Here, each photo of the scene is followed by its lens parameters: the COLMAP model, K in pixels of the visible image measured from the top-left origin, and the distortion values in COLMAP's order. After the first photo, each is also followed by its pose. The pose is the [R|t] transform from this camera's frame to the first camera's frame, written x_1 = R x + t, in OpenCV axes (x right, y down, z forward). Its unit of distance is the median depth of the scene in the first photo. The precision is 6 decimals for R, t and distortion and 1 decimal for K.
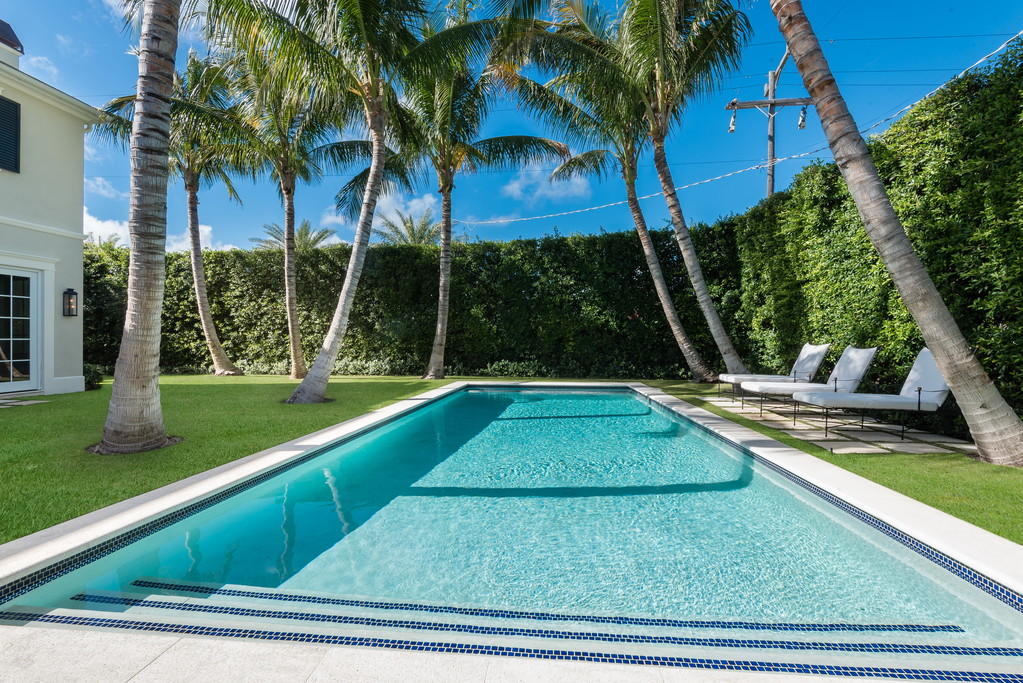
lens RADIAL K [[473.8, 0, 515.0], [0, 473.8, 345.3], [0, 0, 1]] dist [0.000141, 0.000184]
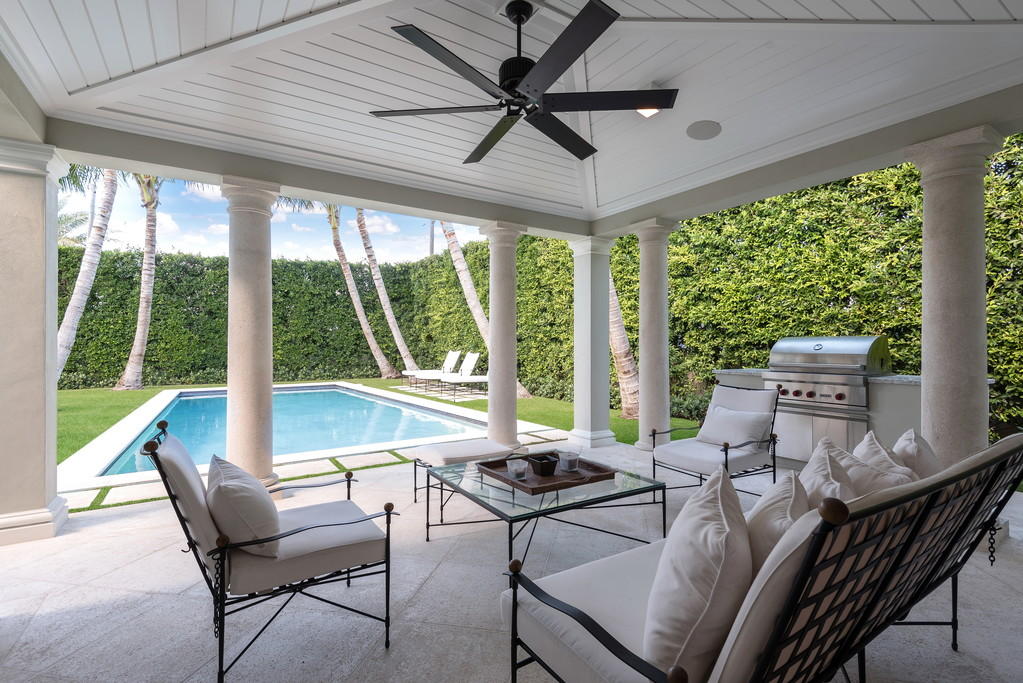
lens RADIAL K [[473.8, 0, 513.7], [0, 473.8, 344.8], [0, 0, 1]] dist [0.000141, 0.000184]
pose [[0.796111, -0.008691, 0.605089, -0.150200], [0.014083, 0.999892, -0.004167, -0.009430], [-0.604987, 0.011839, 0.796147, -0.319657]]
